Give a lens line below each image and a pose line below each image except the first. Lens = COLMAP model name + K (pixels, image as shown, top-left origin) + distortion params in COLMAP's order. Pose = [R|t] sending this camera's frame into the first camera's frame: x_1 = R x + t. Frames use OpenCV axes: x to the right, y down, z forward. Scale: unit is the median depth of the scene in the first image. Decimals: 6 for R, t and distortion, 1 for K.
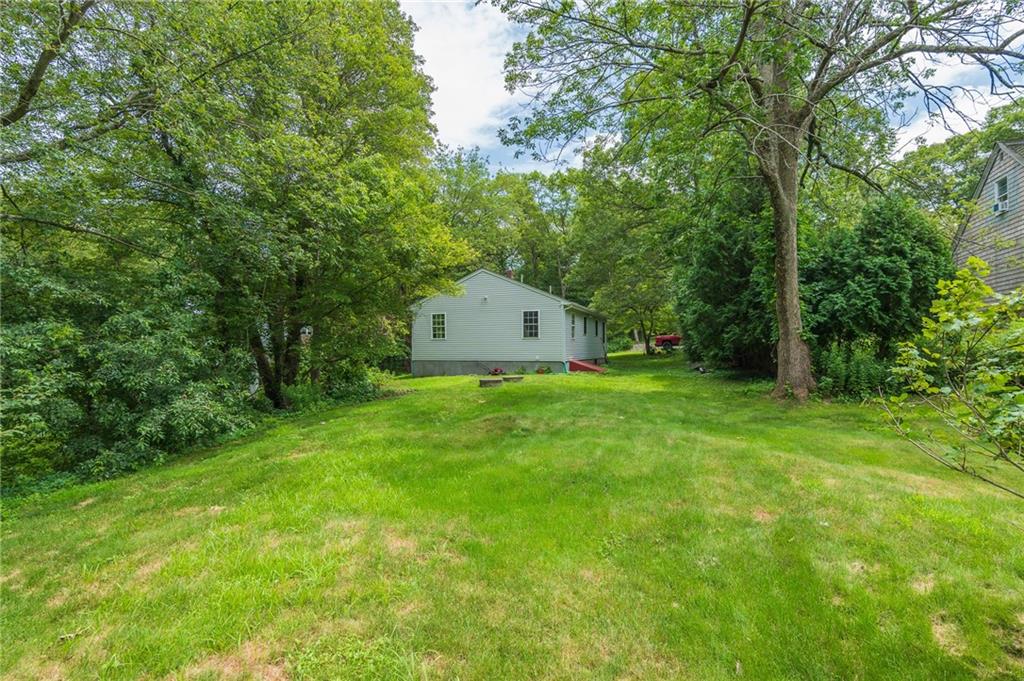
lens RADIAL K [[475.3, 0, 508.9], [0, 475.3, 341.0], [0, 0, 1]] dist [-0.022943, 0.006004]
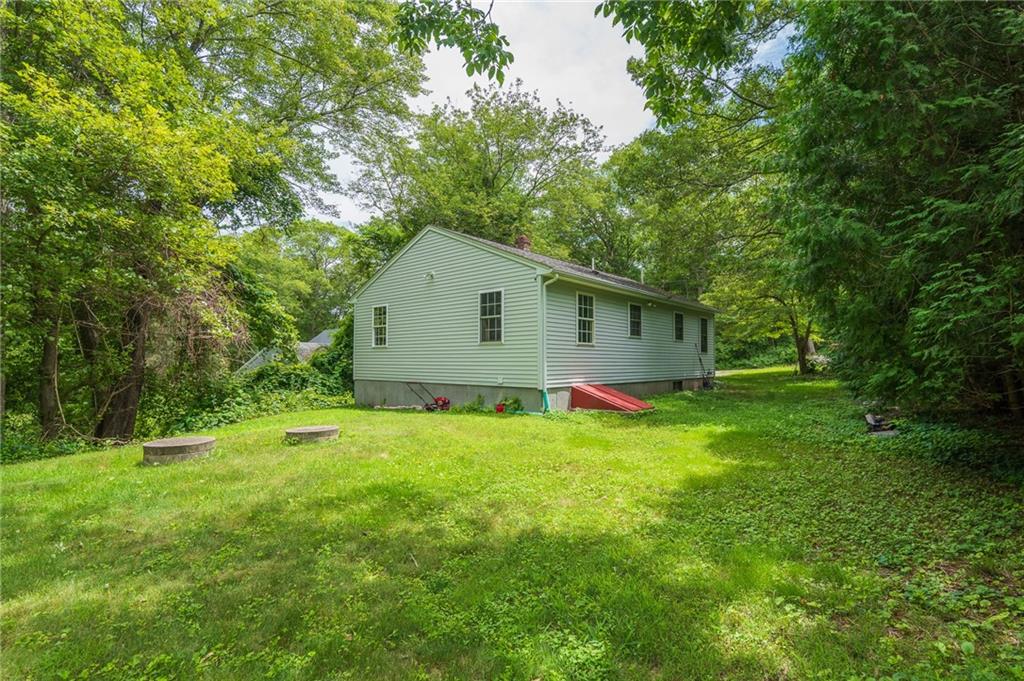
lens RADIAL K [[475.3, 0, 515.5], [0, 475.3, 337.9], [0, 0, 1]] dist [-0.022943, 0.006004]
pose [[0.940388, -0.013944, -0.339817, 0.250848], [0.002411, 0.999407, -0.034337, 0.006528], [0.340094, 0.031471, 0.939865, 0.511782]]
